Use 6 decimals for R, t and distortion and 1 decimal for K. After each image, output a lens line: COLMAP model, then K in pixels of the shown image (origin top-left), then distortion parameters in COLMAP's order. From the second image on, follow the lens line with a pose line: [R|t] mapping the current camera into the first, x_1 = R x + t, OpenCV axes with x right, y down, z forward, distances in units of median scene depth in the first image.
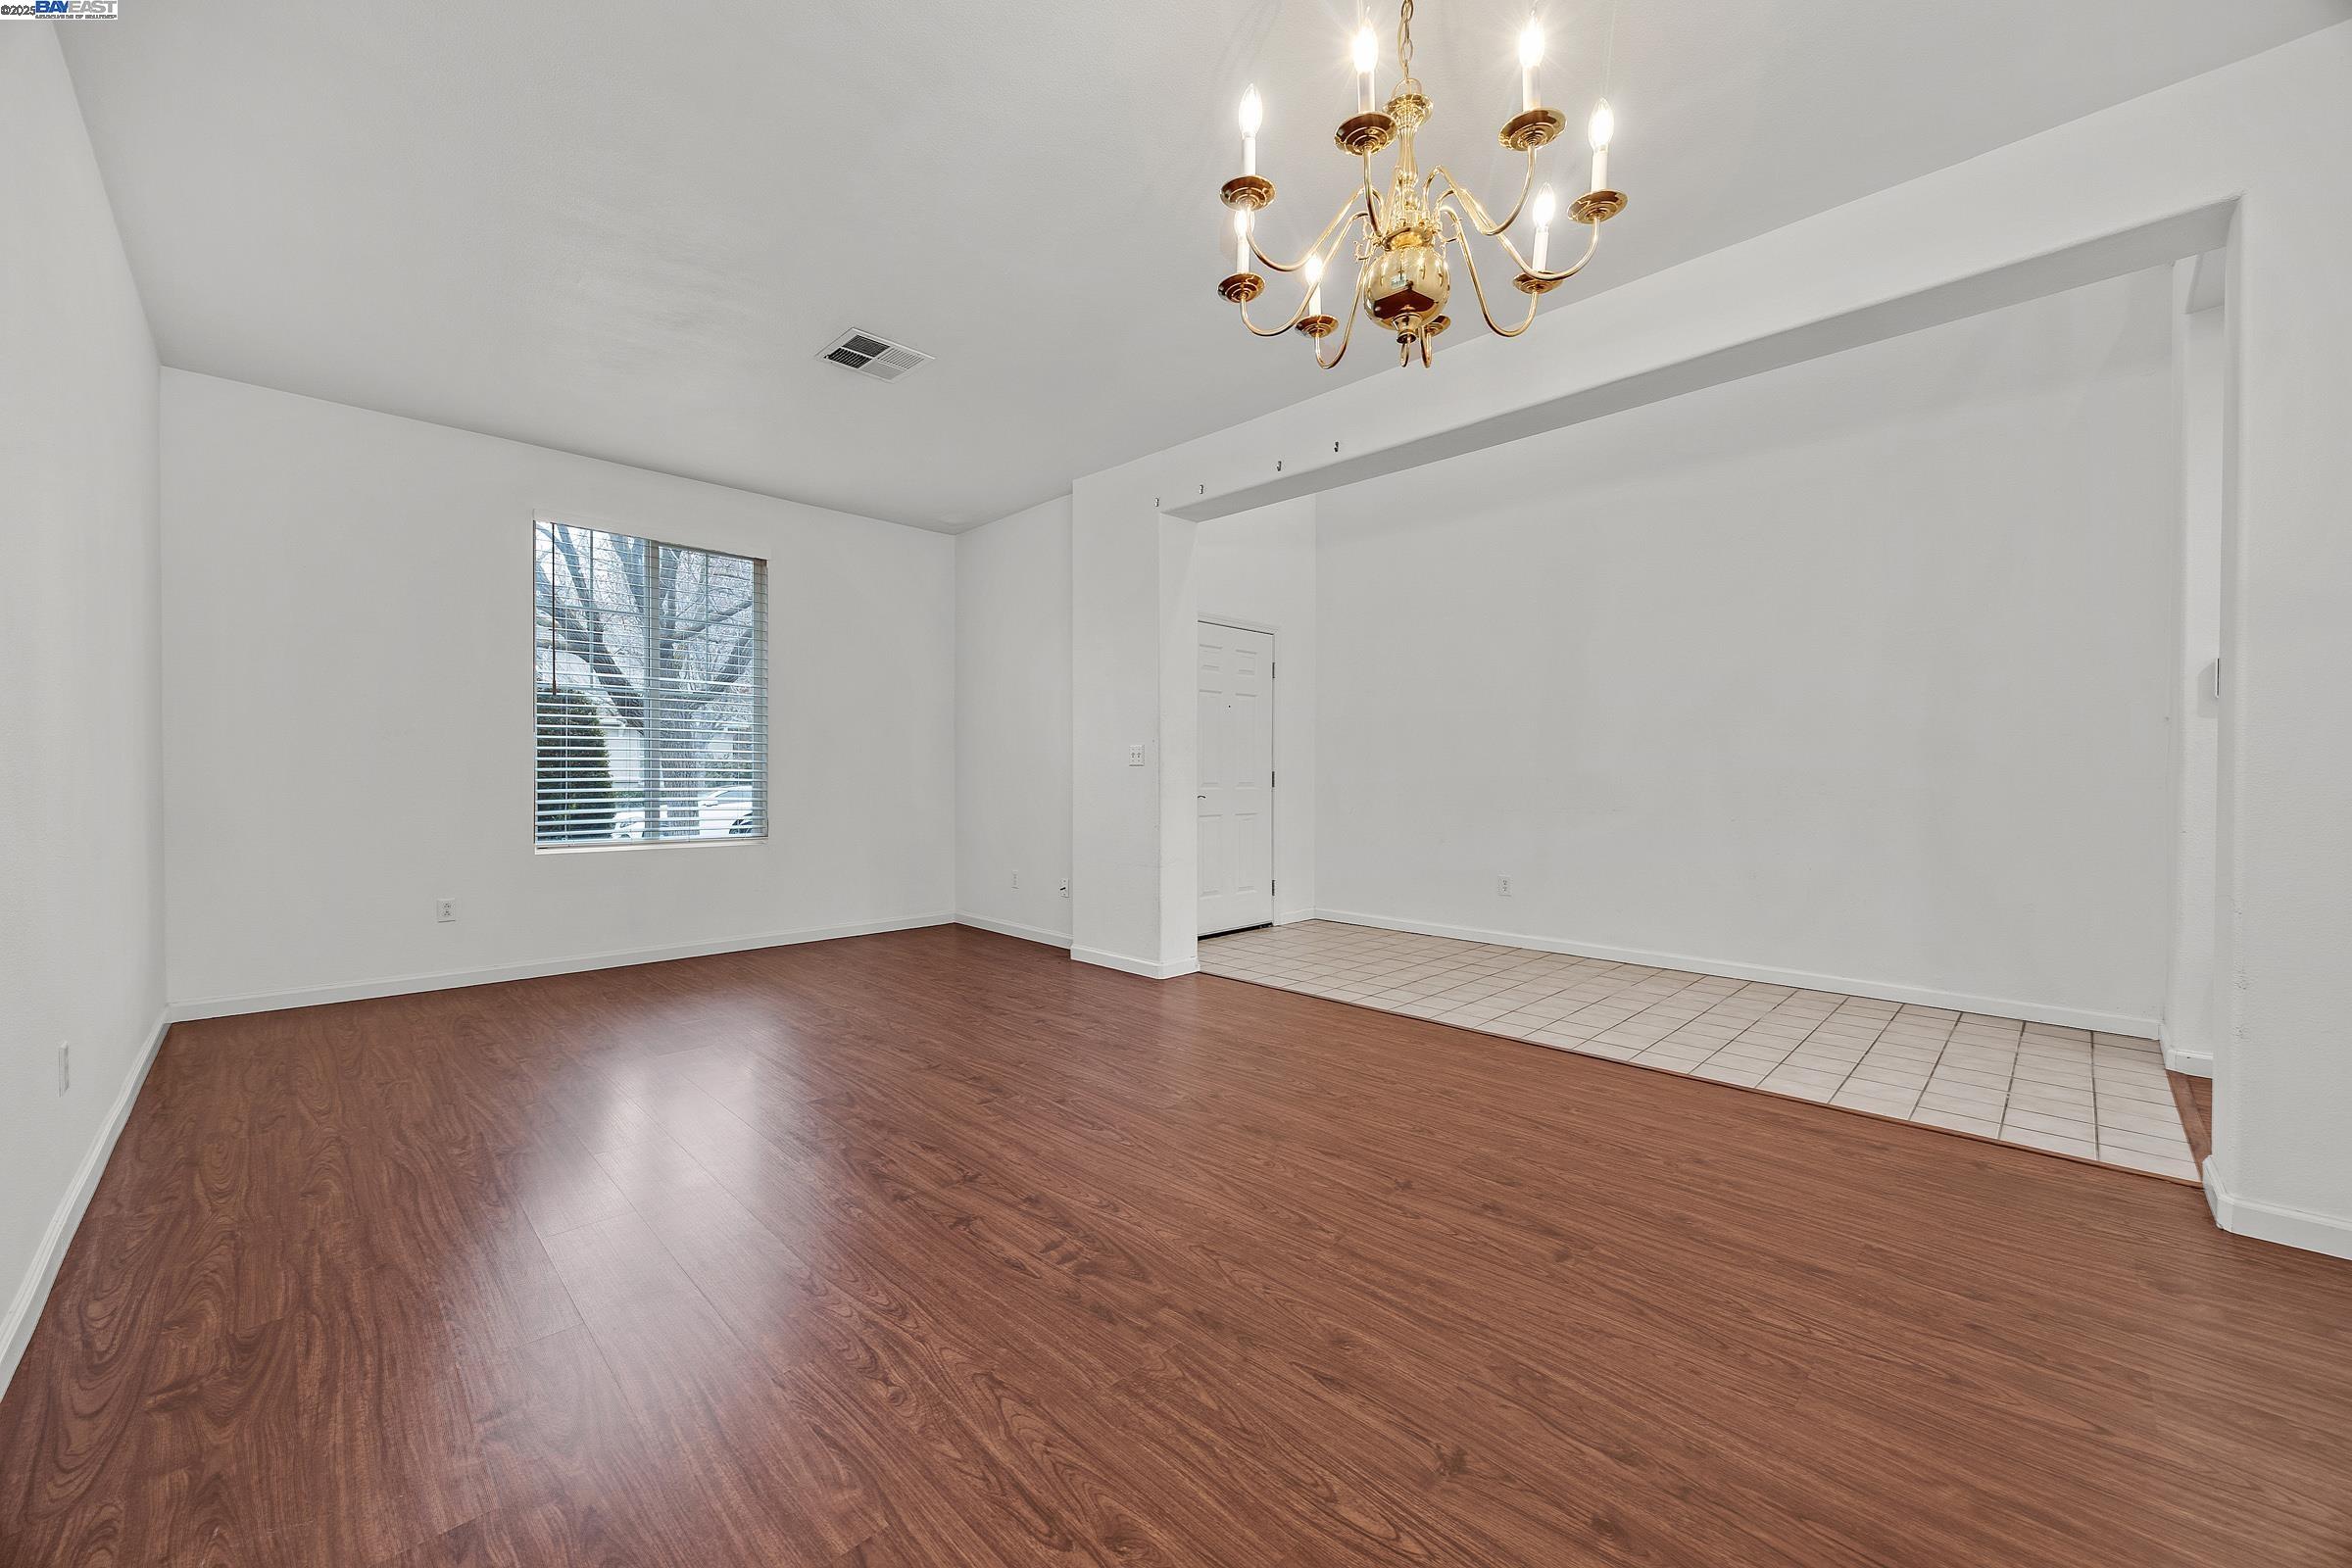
lens RADIAL K [[895.8, 0, 1178.1], [0, 895.8, 784.8], [0, 0, 1]] dist [-0.003494, 0.000620]
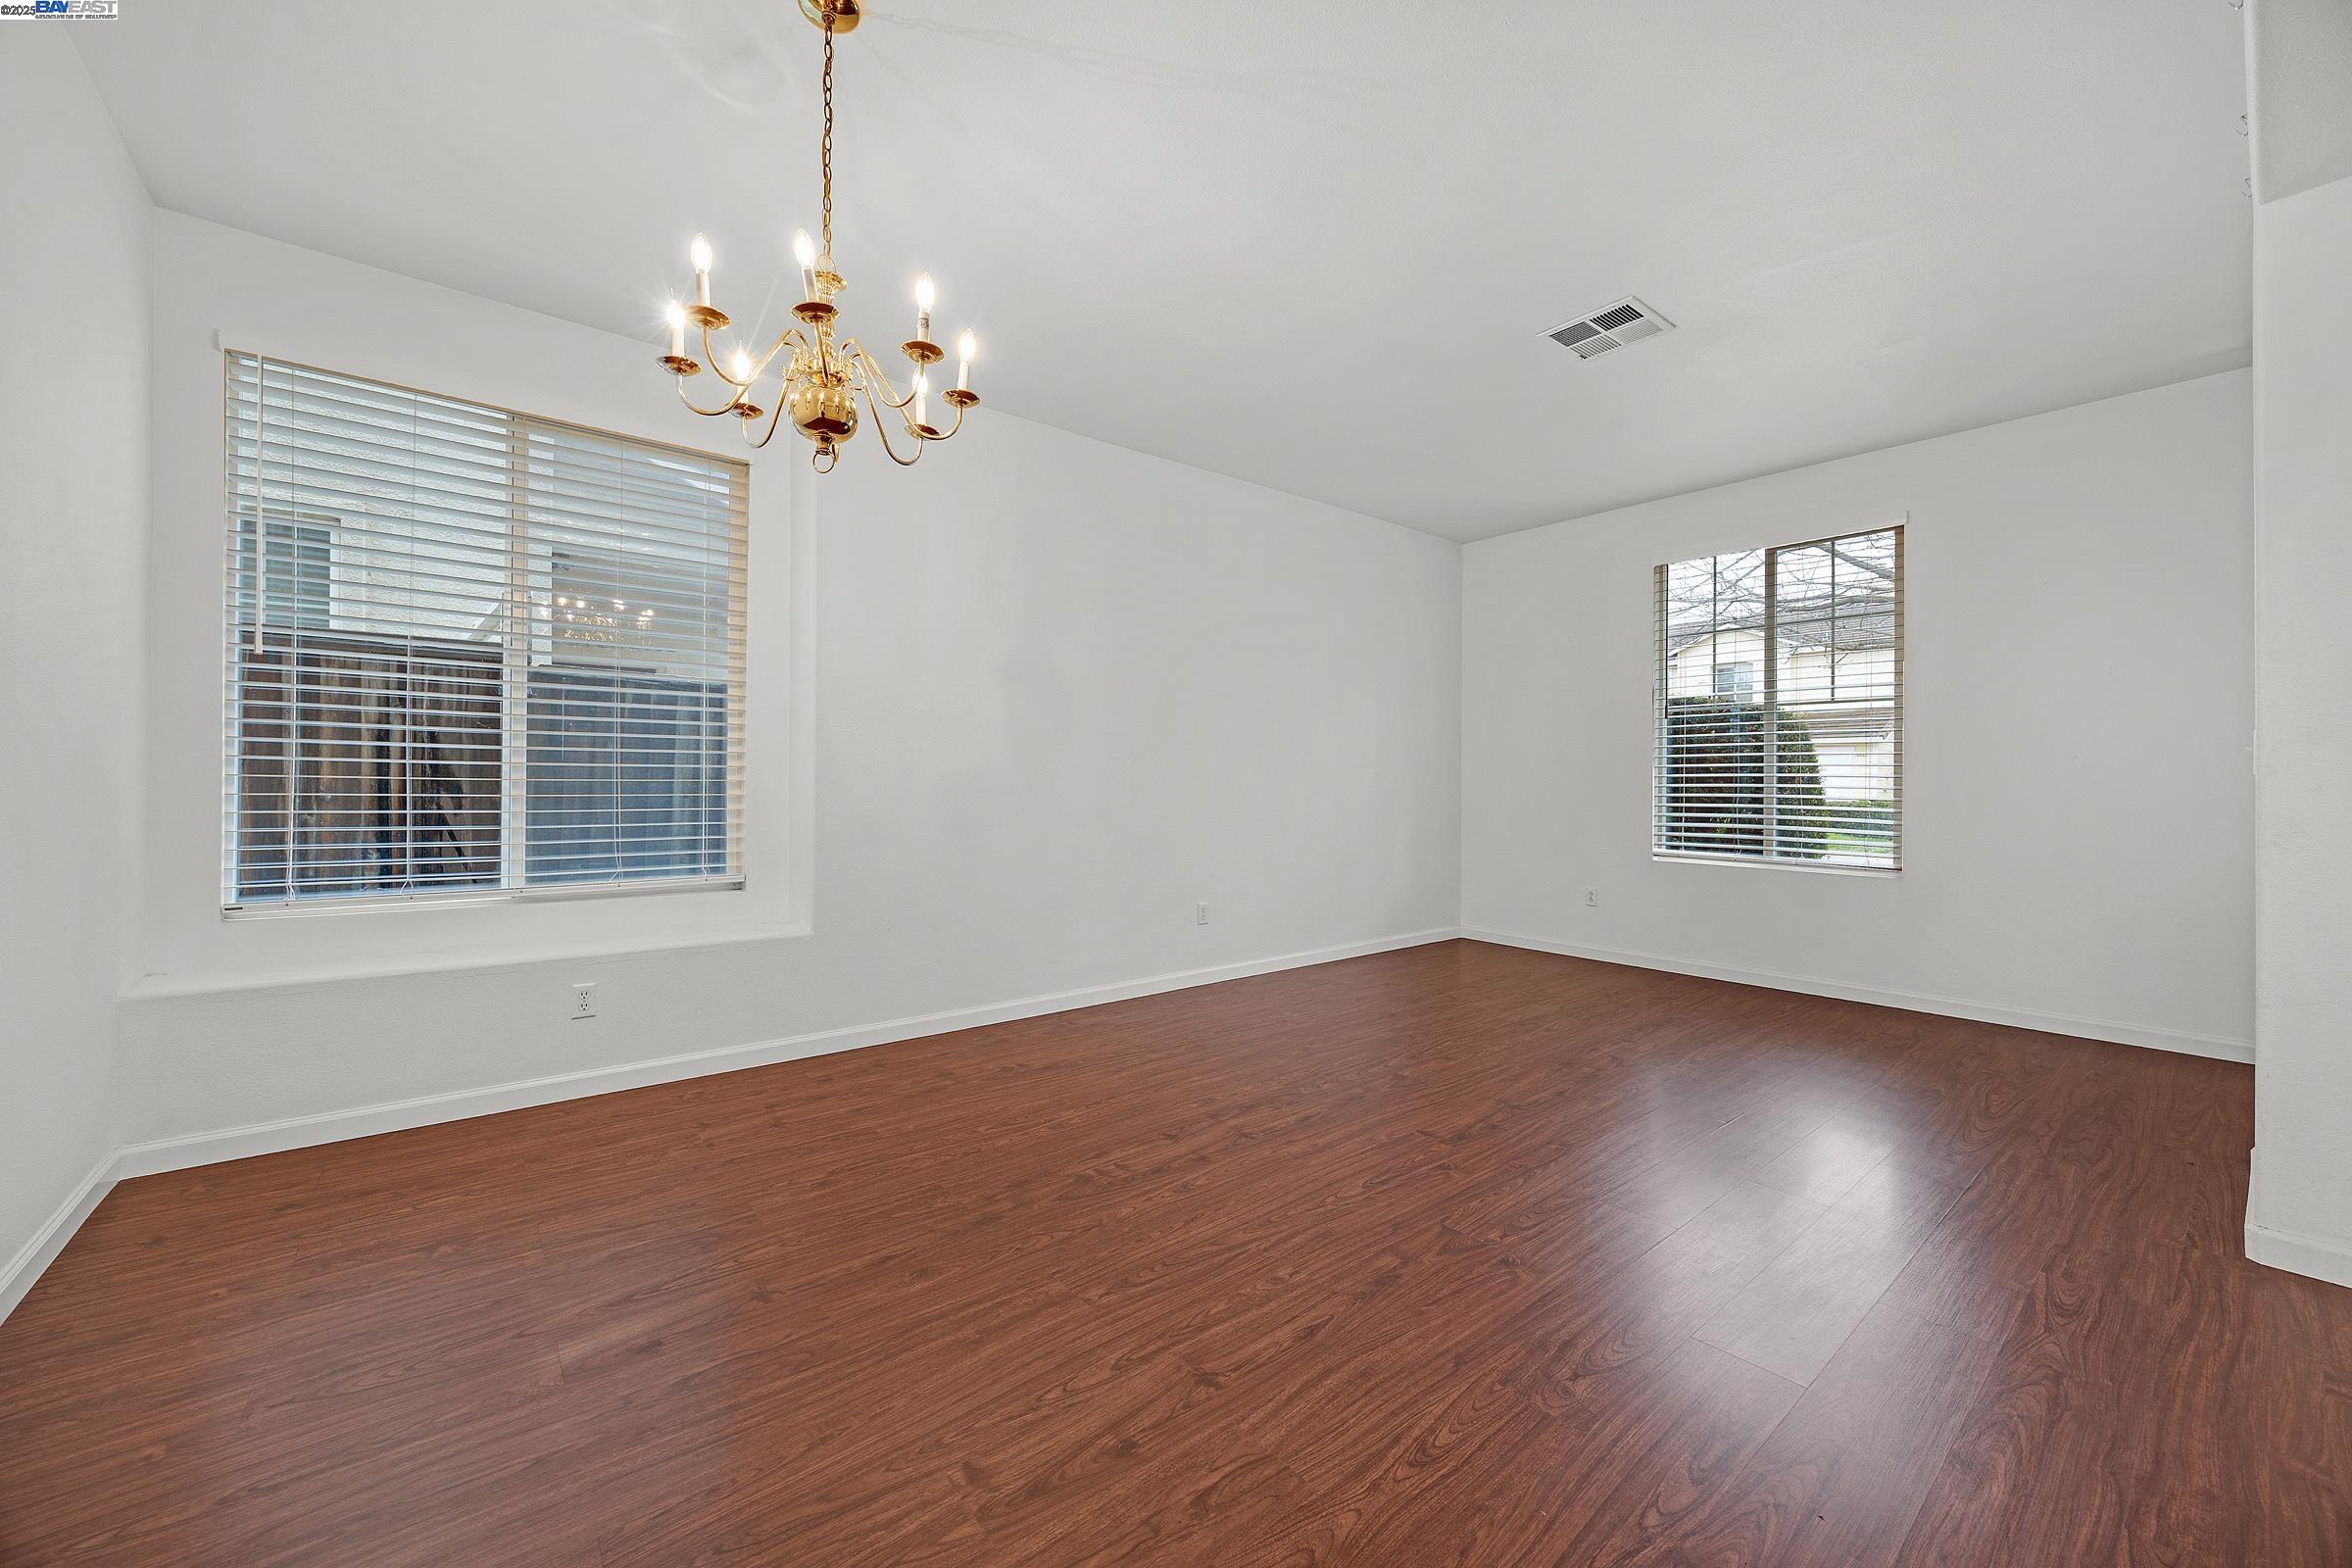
lens RADIAL K [[895.8, 0, 1181.6], [0, 895.8, 780.3], [0, 0, 1]] dist [-0.003494, 0.000620]
pose [[-0.097385, -0.007180, -0.995221, 1.037290], [-0.018638, 0.999812, -0.005389, -0.014104], [0.995072, 0.018024, -0.097500, 1.135936]]
